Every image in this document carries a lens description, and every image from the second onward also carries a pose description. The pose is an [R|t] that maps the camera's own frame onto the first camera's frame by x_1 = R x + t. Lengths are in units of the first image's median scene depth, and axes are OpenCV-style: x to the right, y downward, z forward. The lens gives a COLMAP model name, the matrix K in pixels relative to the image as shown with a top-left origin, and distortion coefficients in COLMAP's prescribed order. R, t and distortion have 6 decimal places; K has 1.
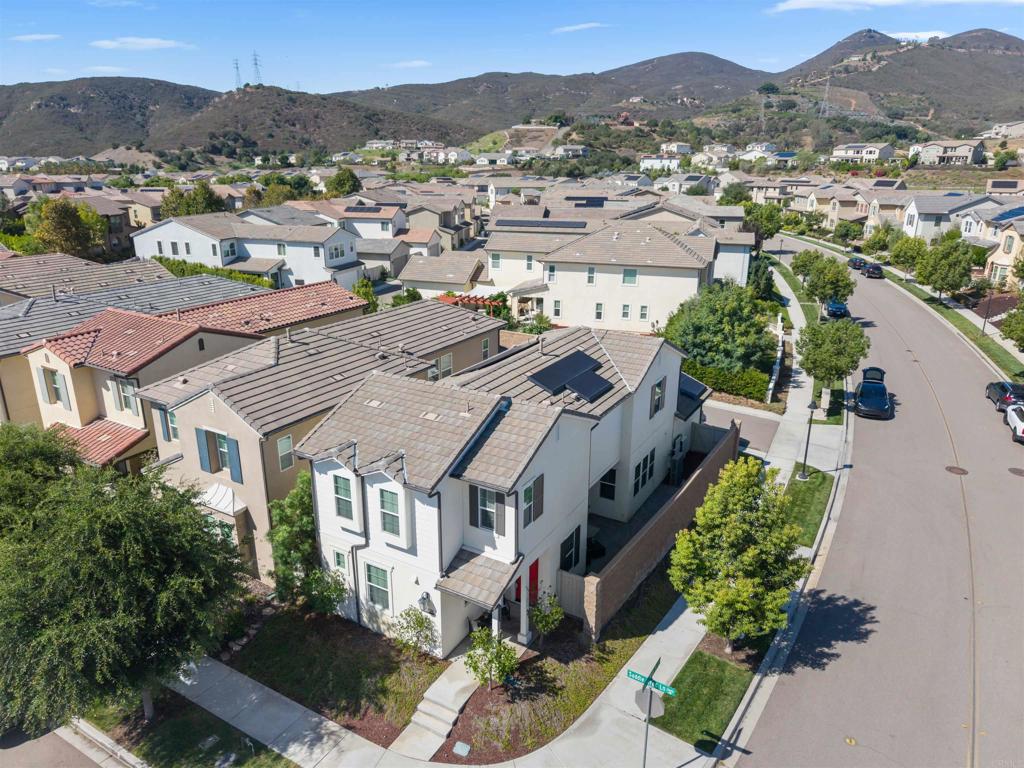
lens RADIAL K [[685.2, 0, 506.5], [0, 685.2, 383.3], [0, 0, 1]] dist [0.006180, -0.006408]
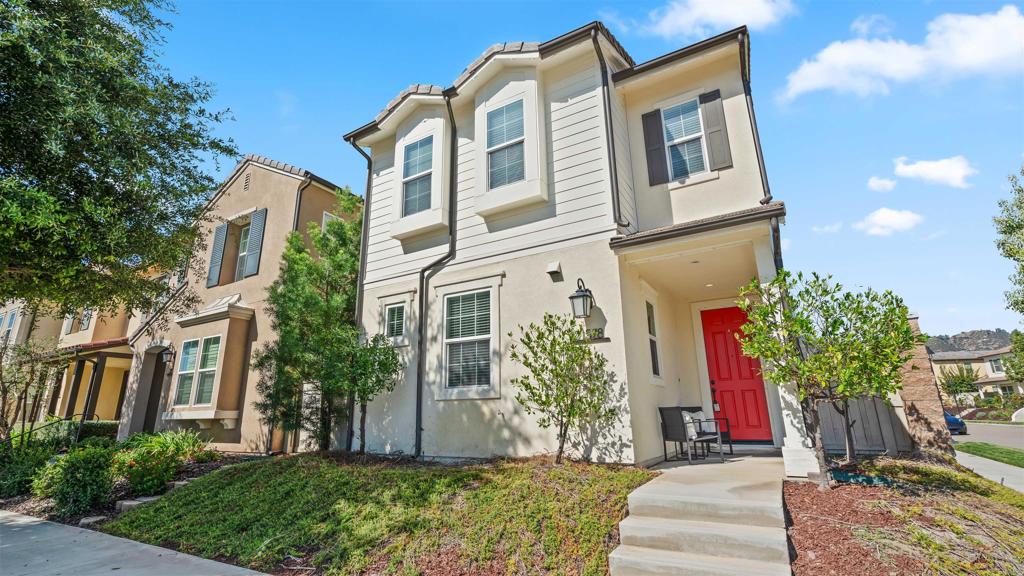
lens RADIAL K [[460.4, 0, 504.6], [0, 460.4, 284.9], [0, 0, 1]] dist [-0.001695, -0.001128]
pose [[0.999751, -0.022201, -0.002237, -0.164598], [0.017094, 0.826510, -0.562662, 0.462388], [0.014341, 0.562484, 0.826684, 0.726386]]
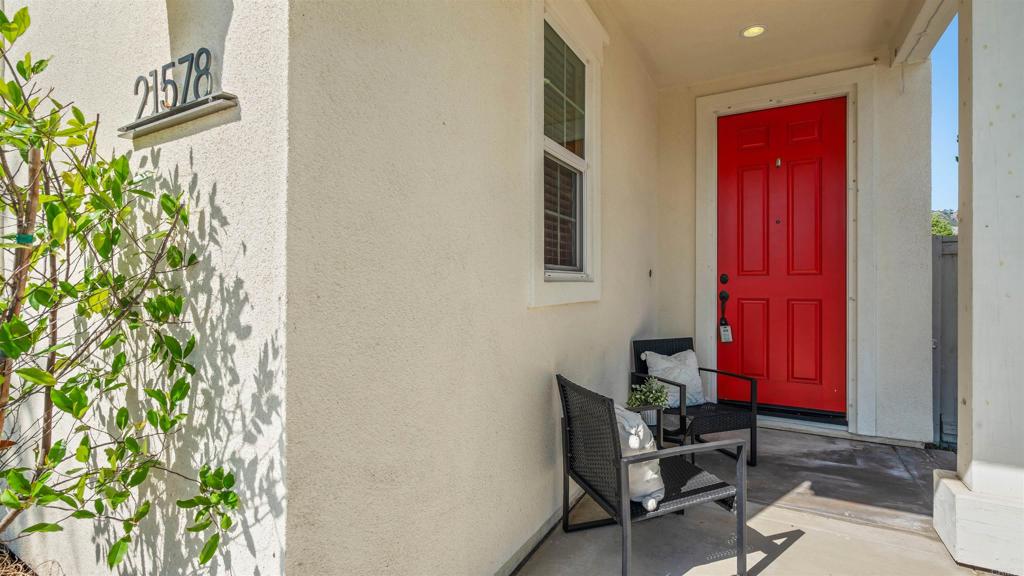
lens RADIAL K [[460.4, 0, 513.1], [0, 460.4, 285.0], [0, 0, 1]] dist [-0.001695, -0.001128]
pose [[0.999869, -0.011850, 0.011009, -0.070482], [0.014695, 0.949910, -0.312179, 0.367130], [-0.006759, 0.312300, 0.949960, 0.938647]]
